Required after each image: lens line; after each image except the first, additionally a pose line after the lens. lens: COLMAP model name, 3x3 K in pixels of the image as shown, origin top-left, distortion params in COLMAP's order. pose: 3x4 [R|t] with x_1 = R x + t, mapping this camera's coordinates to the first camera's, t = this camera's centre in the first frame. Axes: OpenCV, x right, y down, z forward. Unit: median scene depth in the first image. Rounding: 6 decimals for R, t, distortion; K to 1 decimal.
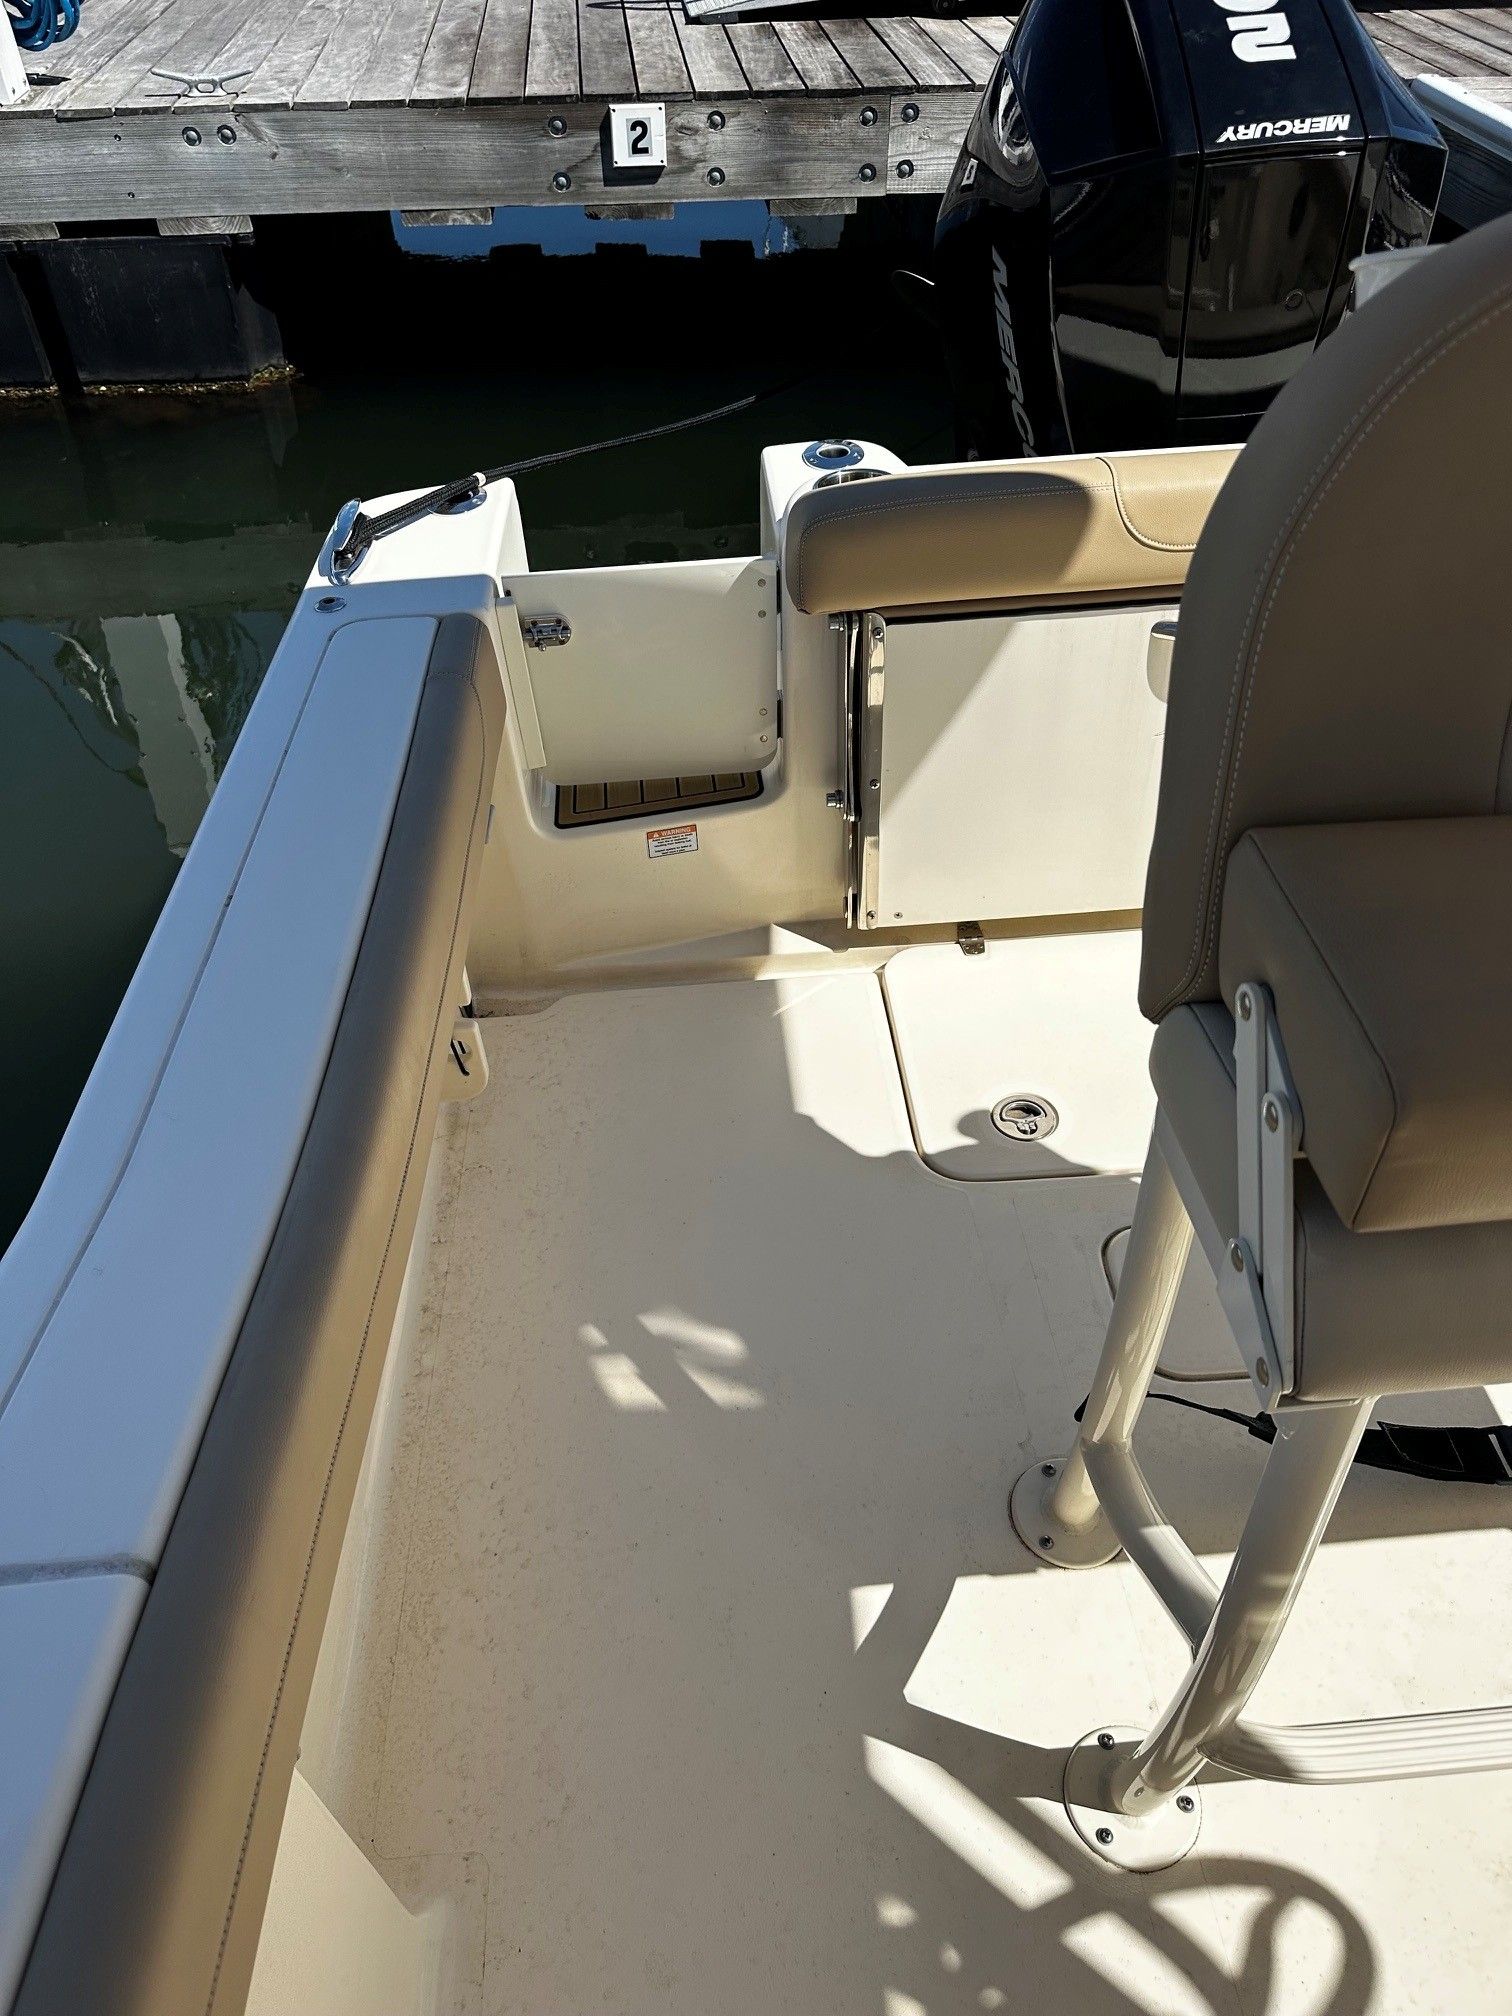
lens RADIAL K [[1423.8, 0, 746.2], [0, 1423.8, 1011.7], [0, 0, 1]] dist [0.015393, -0.024484]
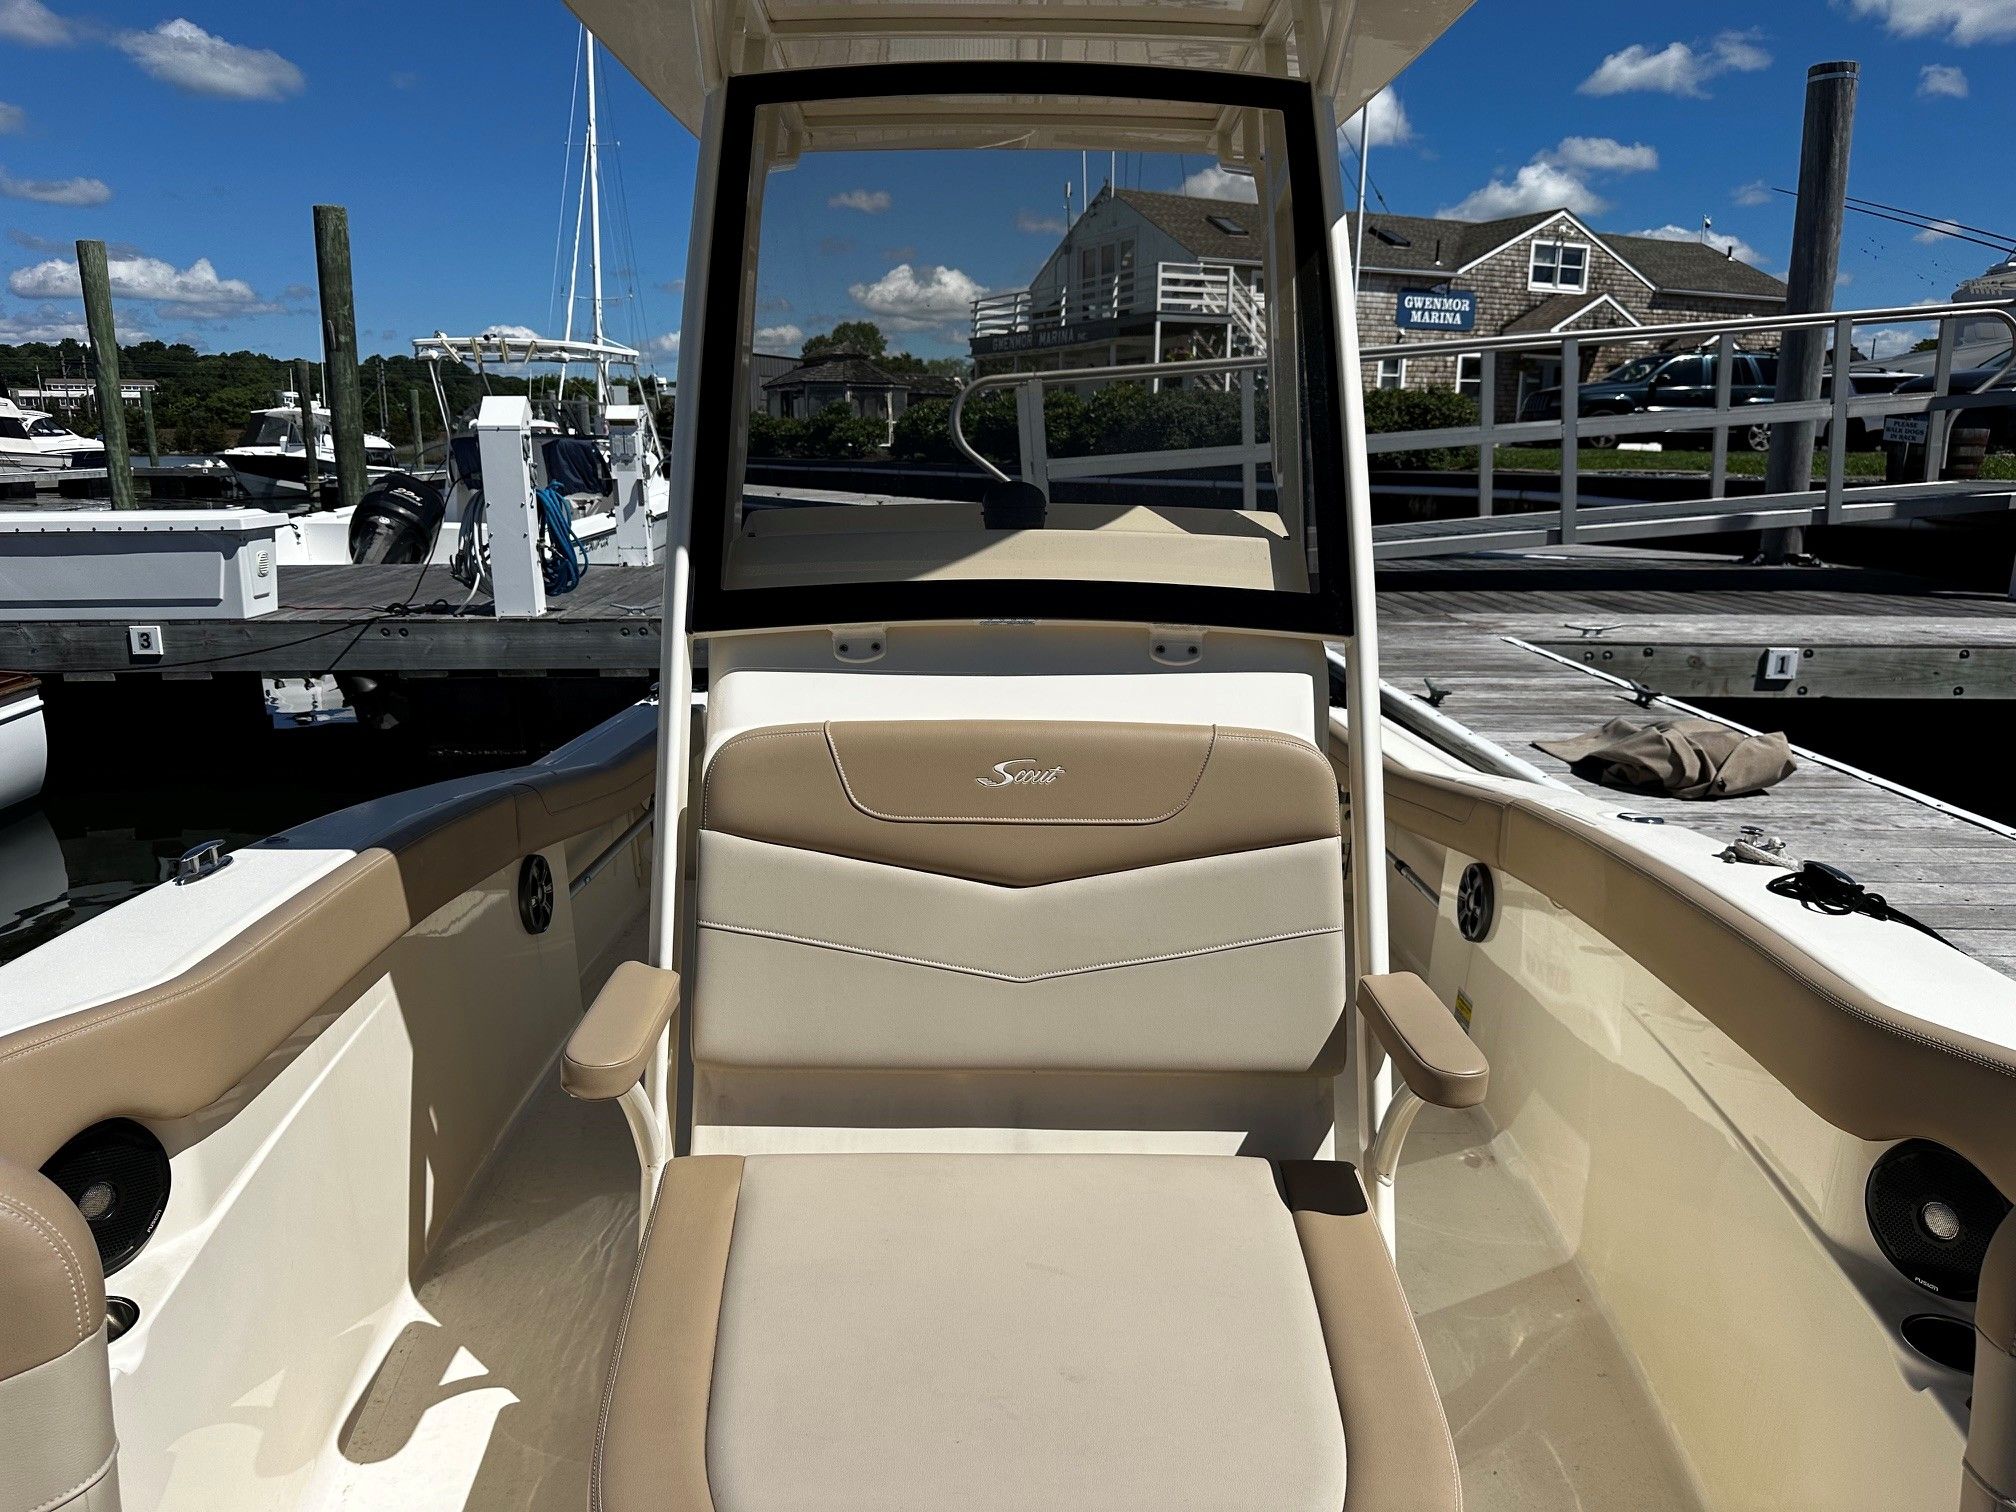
lens RADIAL K [[1424.9, 0, 1003.9], [0, 1424.9, 771.8], [0, 0, 1]] dist [0.025937, -0.057508]
pose [[0.998252, 0.013040, -0.057642, 0.241869], [-0.039796, 0.869391, -0.492520, 0.490512], [0.043691, 0.493954, 0.868390, -0.575204]]
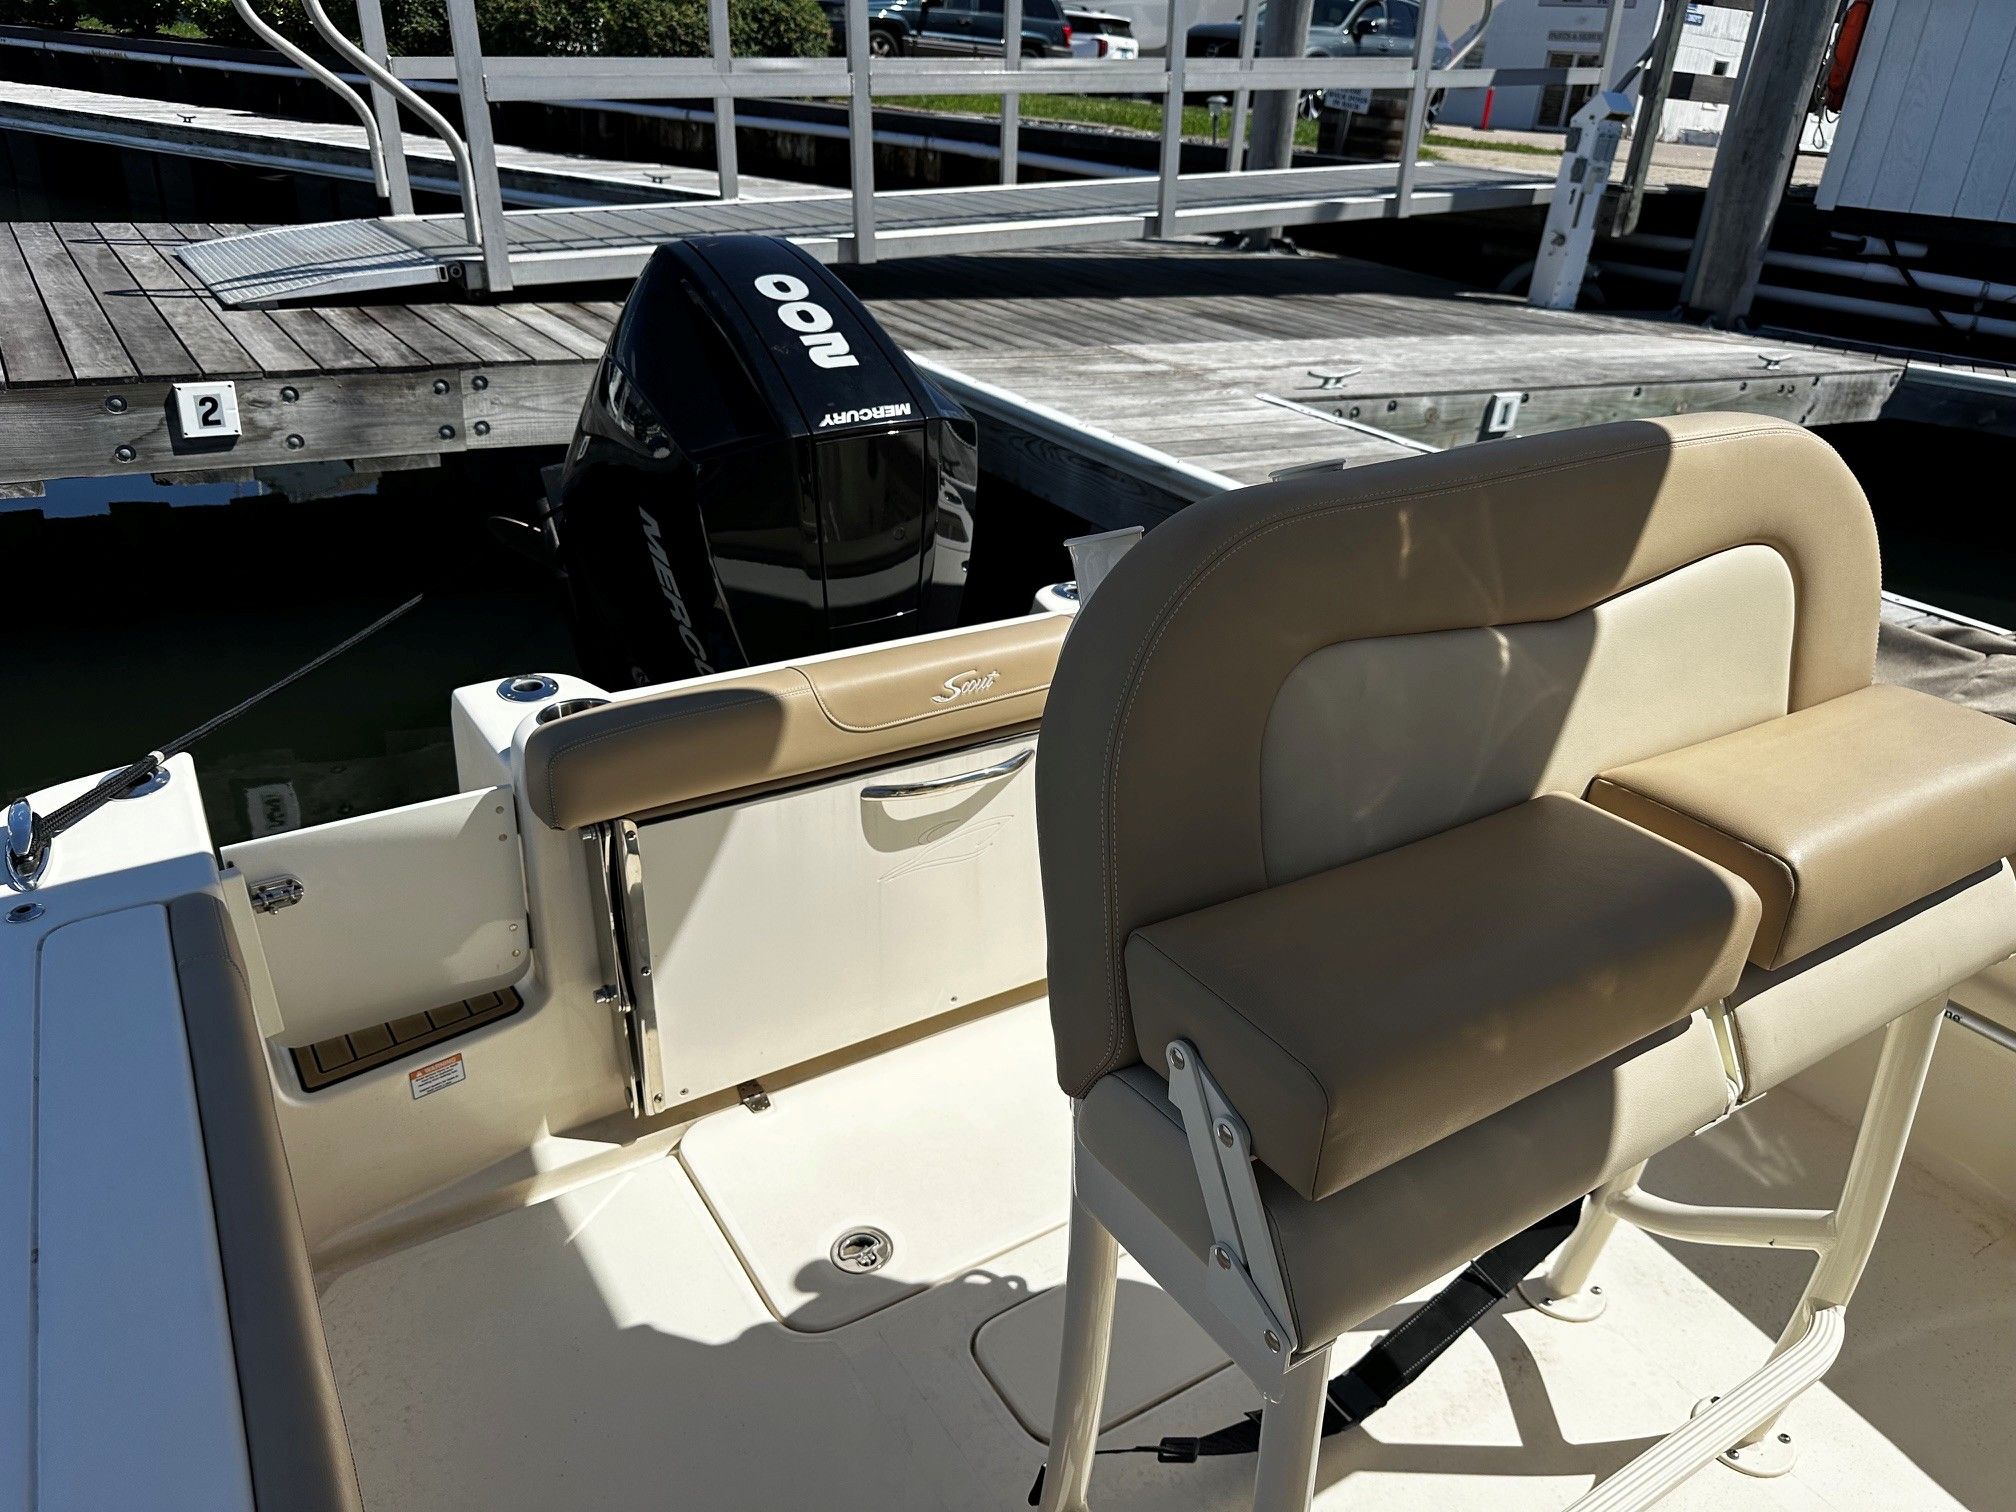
lens RADIAL K [[1423.8, 0, 1016.8], [0, 1423.8, 780.7], [0, 0, 1]] dist [0.015393, -0.024484]
pose [[0.879438, -0.148267, 0.452333, -0.070153], [0.262760, 0.943569, -0.201579, -0.006167], [-0.396920, 0.296131, 0.868770, -0.039229]]
